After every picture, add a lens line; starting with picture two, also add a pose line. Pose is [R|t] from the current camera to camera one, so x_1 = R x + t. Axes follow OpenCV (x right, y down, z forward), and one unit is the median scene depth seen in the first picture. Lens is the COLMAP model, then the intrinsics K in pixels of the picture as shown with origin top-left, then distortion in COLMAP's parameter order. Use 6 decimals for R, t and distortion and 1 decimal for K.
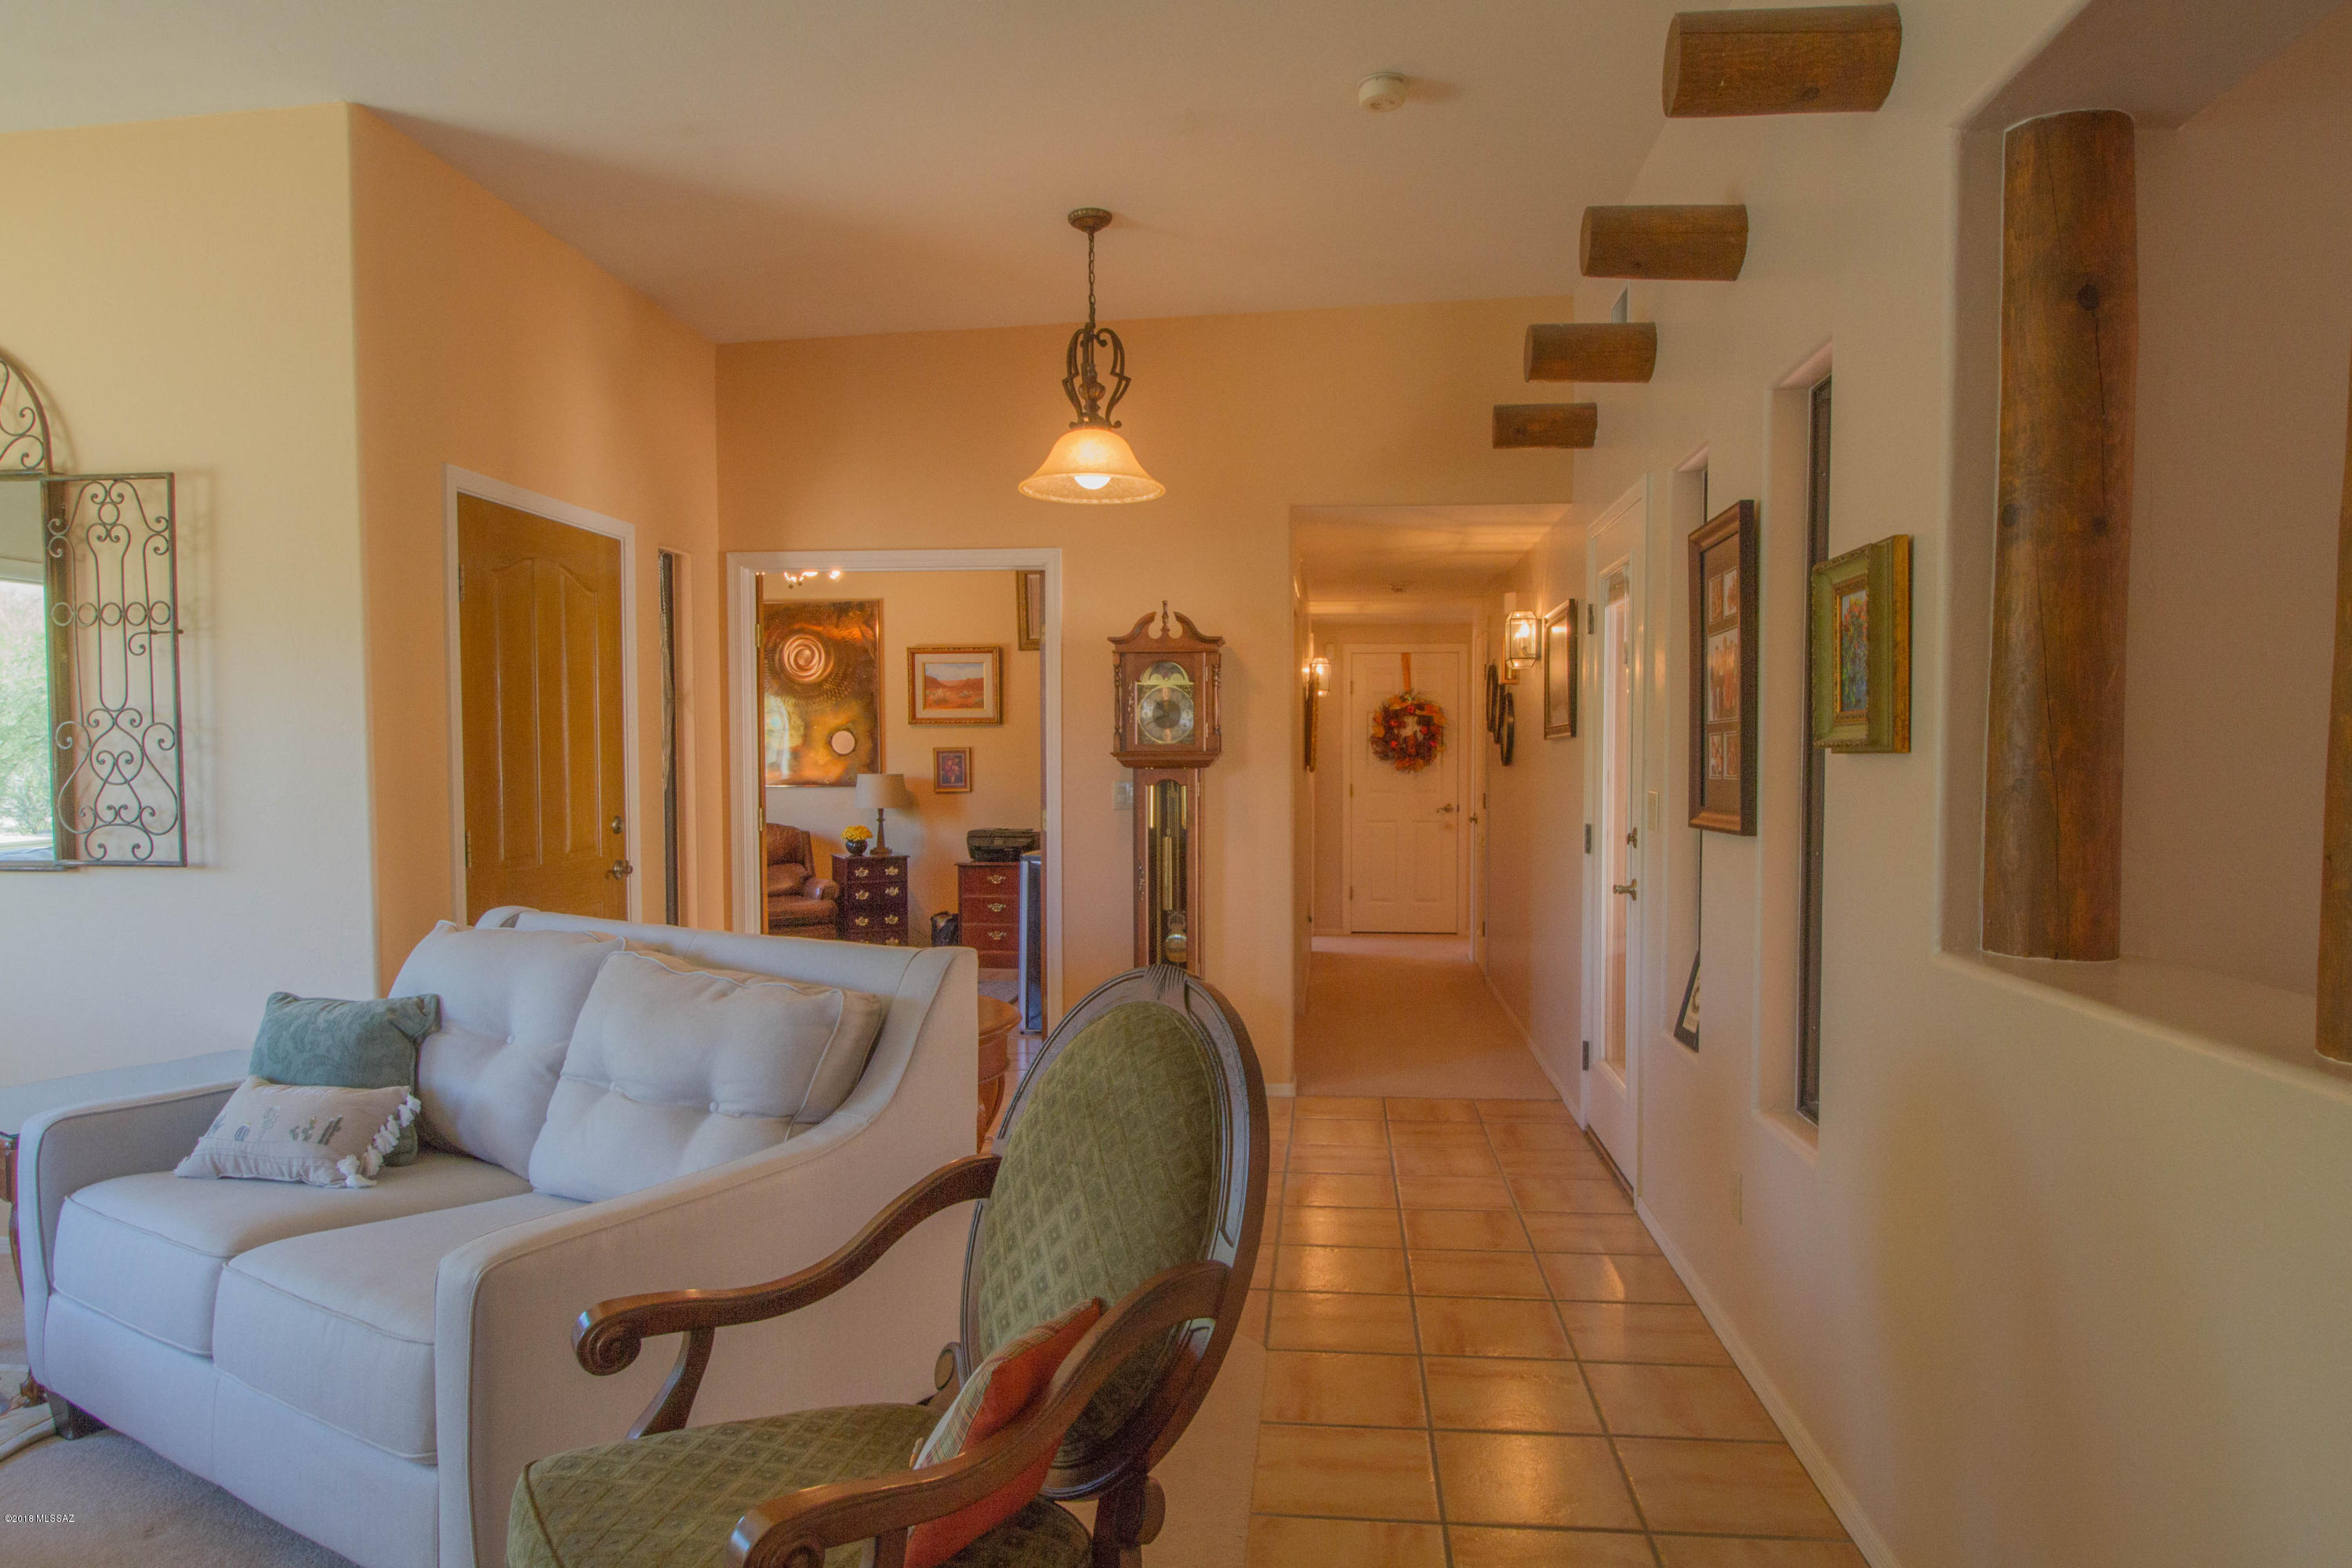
lens RADIAL K [[1409.1, 0, 1189.5], [0, 1409.1, 812.3], [0, 0, 1]] dist [0.011309, -0.014505]
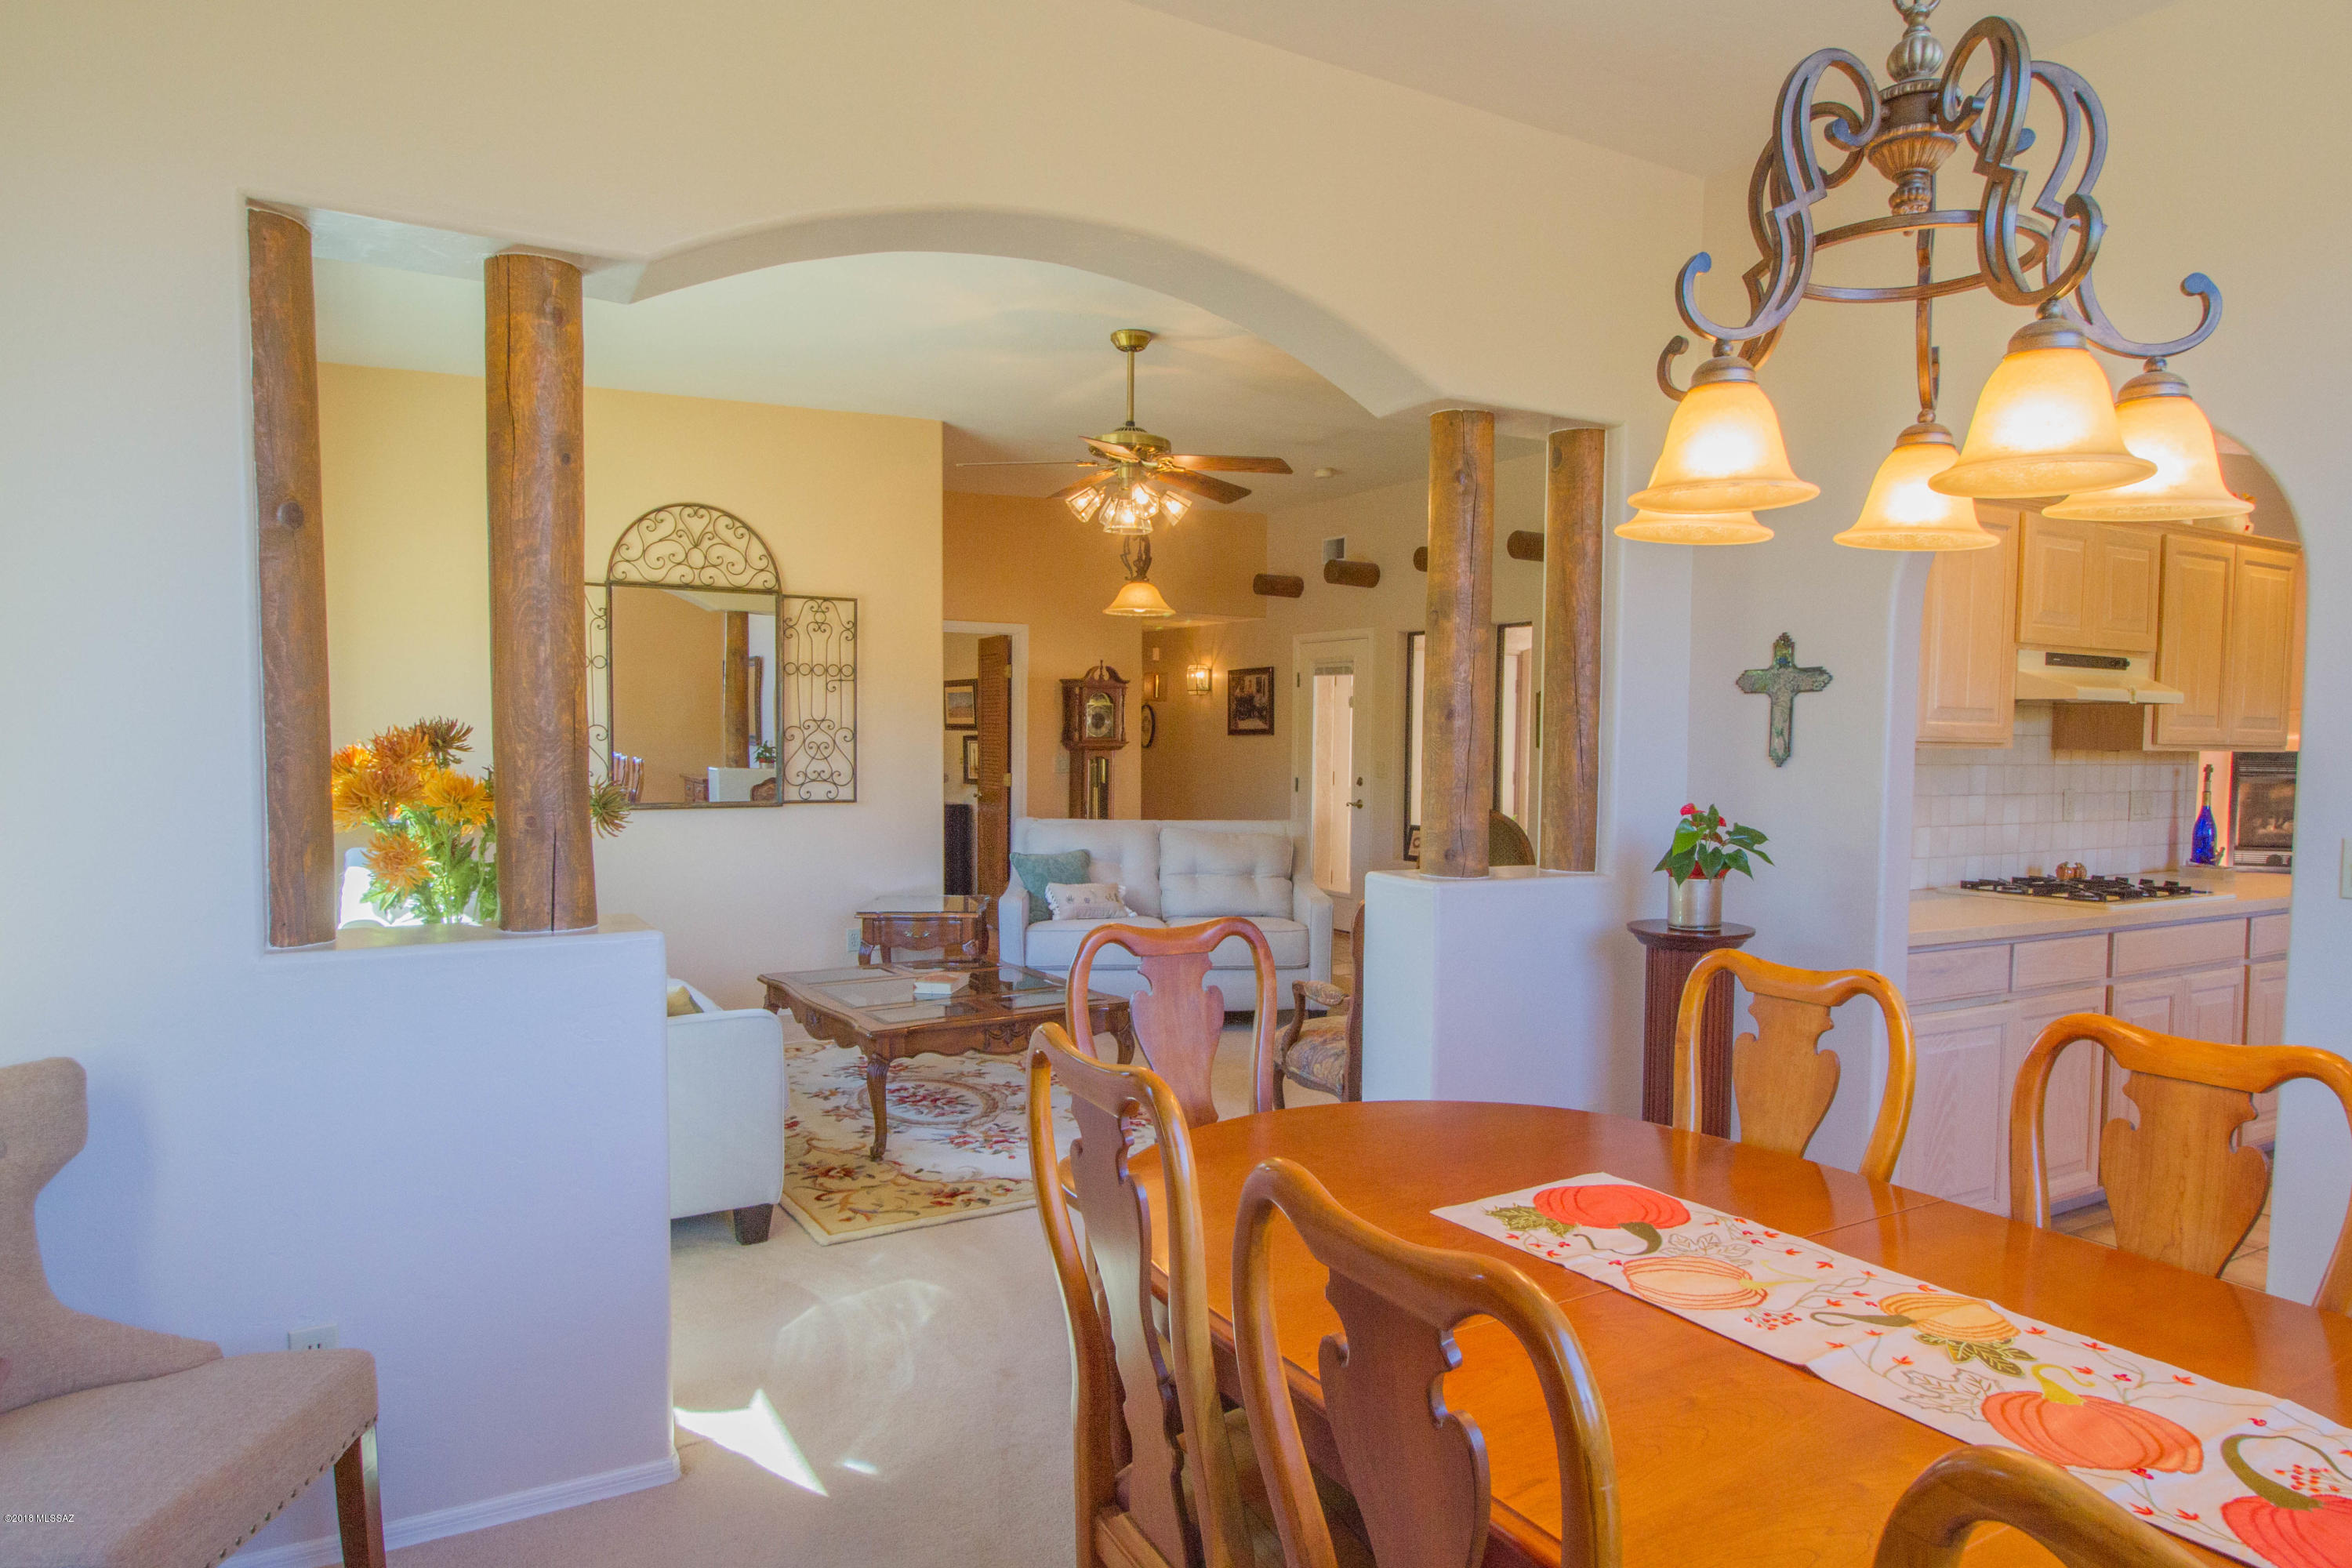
lens RADIAL K [[1409.1, 0, 1188.7], [0, 1409.1, 806.2], [0, 0, 1]] dist [0.011309, -0.014505]
pose [[0.813199, -0.020845, 0.581613, -1.168040], [0.013541, 0.999765, 0.016899, 0.014064], [-0.581829, -0.005866, 0.813290, -0.663304]]
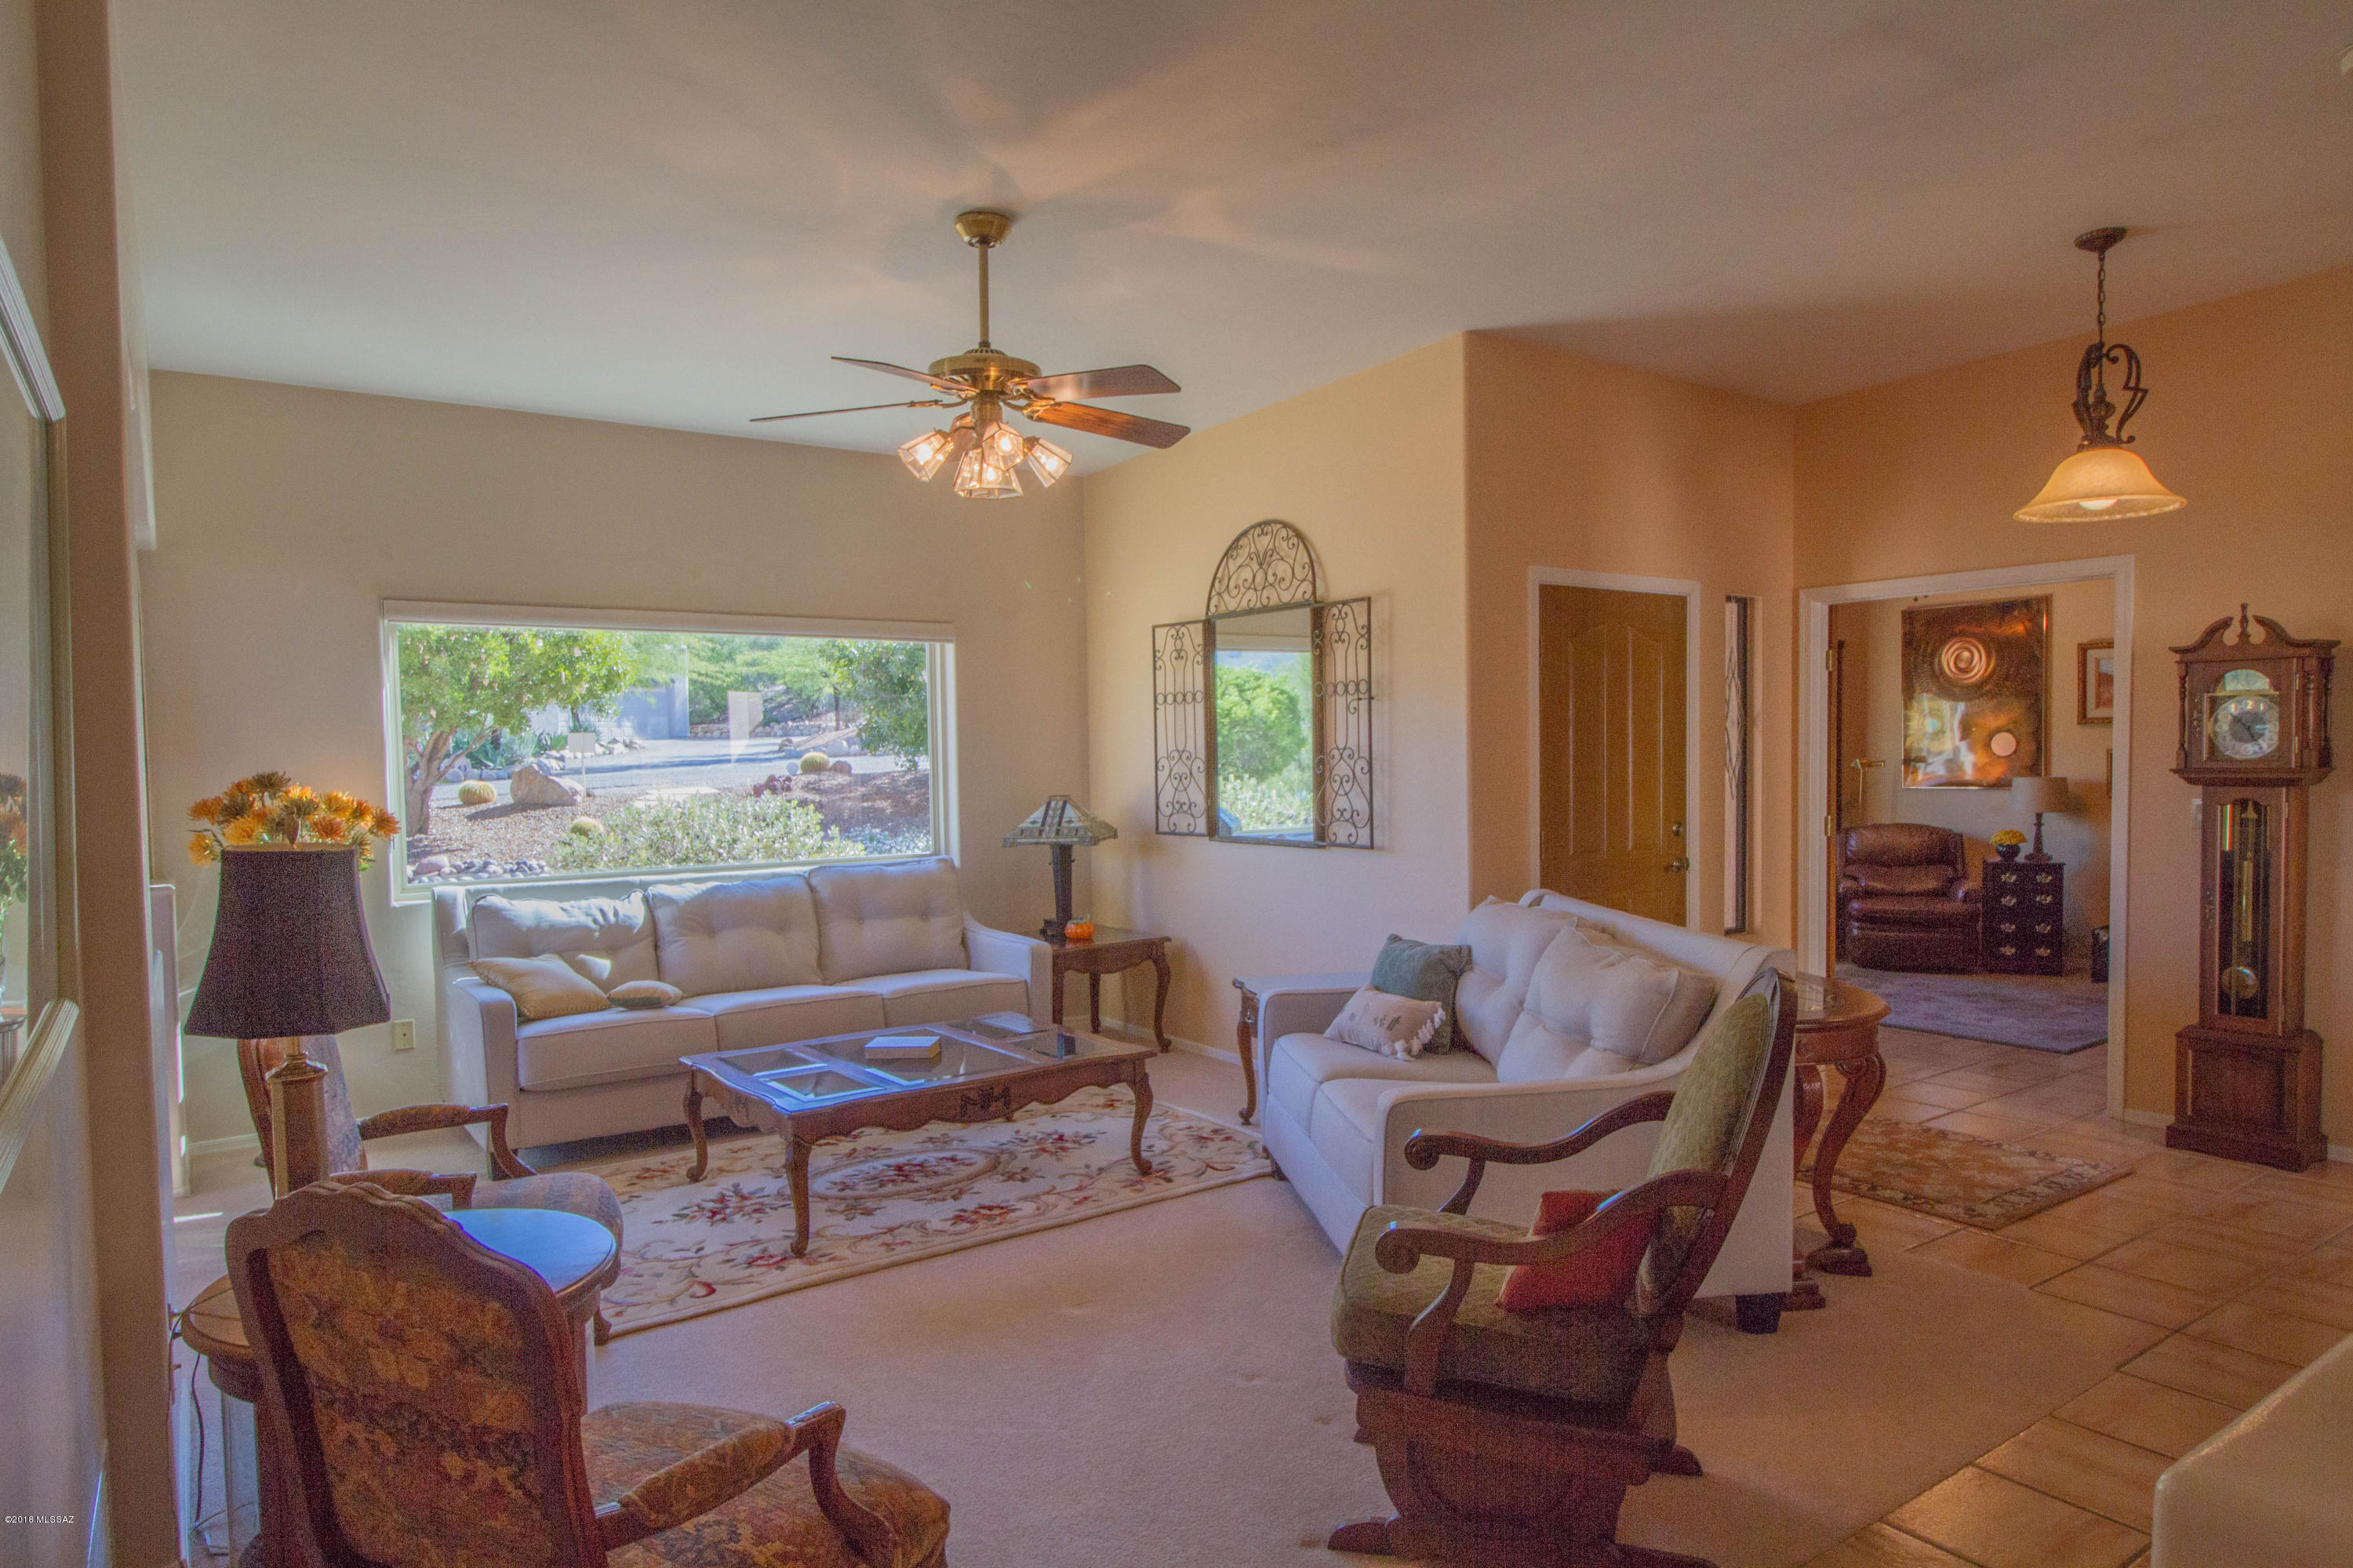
lens RADIAL K [[1409.7, 0, 1223.9], [0, 1409.7, 807.0], [0, 0, 1]] dist [0.011309, -0.014505]
pose [[0.662537, 0.024756, -0.748620, 0.272068], [-0.018669, 0.999689, 0.016536, -0.024413], [0.748796, 0.003020, 0.662793, -0.120358]]
